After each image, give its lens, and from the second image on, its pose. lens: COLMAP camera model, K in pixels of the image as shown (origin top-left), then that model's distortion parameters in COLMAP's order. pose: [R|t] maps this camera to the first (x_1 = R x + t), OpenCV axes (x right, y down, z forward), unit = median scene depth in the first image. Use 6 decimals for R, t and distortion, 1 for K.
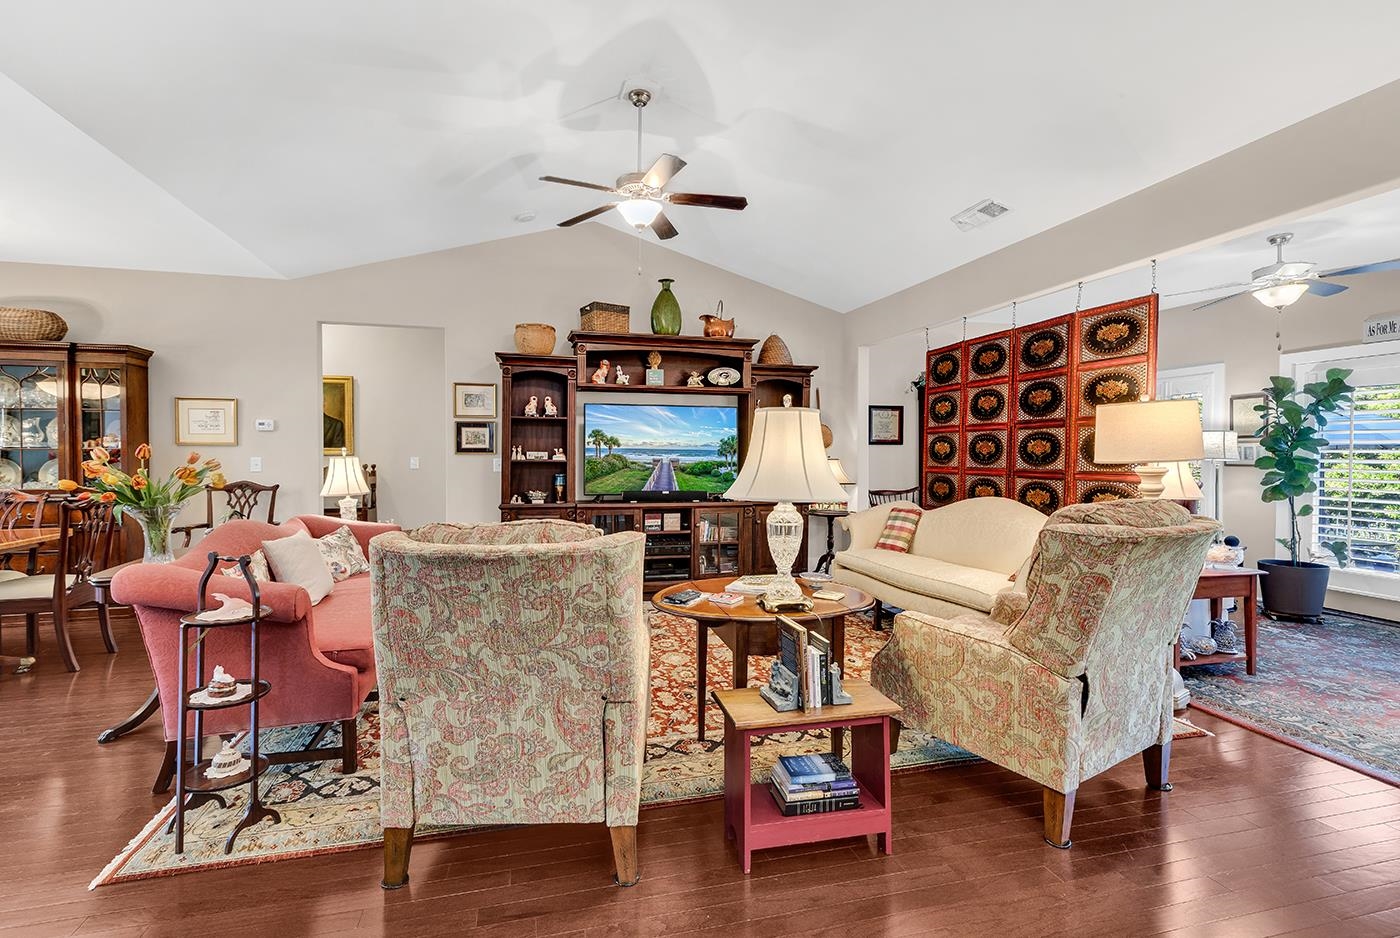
lens RADIAL K [[637.0, 0, 673.1], [0, 637.0, 460.9], [0, 0, 1]] dist [0.003592, 0.000405]
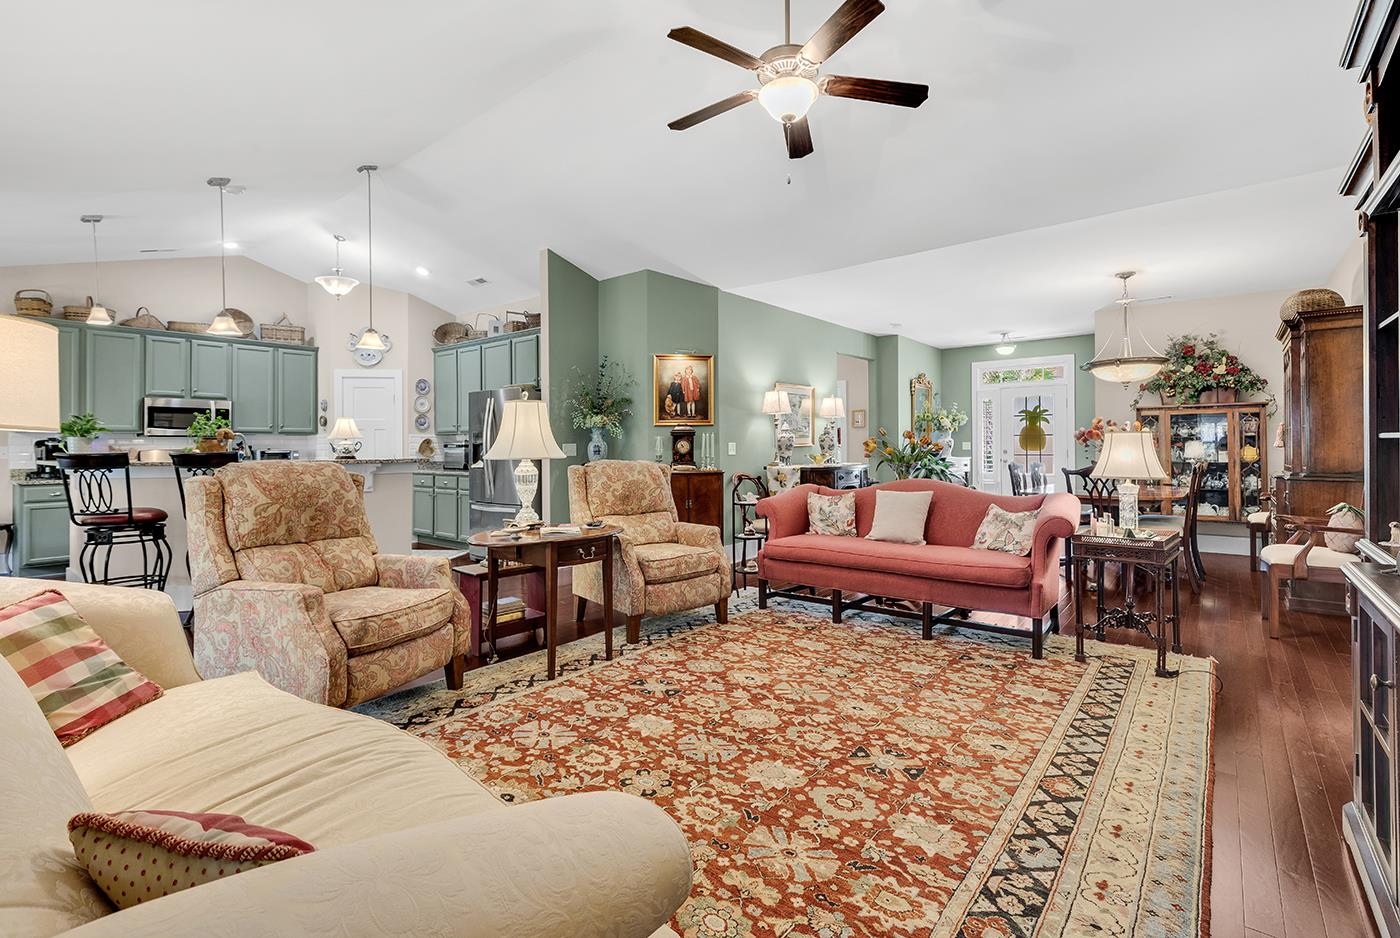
lens RADIAL K [[637.0, 0, 707.0], [0, 637.0, 438.5], [0, 0, 1]] dist [0.003592, 0.000405]
pose [[-0.790791, -0.005899, -0.612058, 0.392922], [-0.005432, 0.999982, -0.002619, 0.005765], [0.612063, 0.001254, -0.790808, 1.259863]]
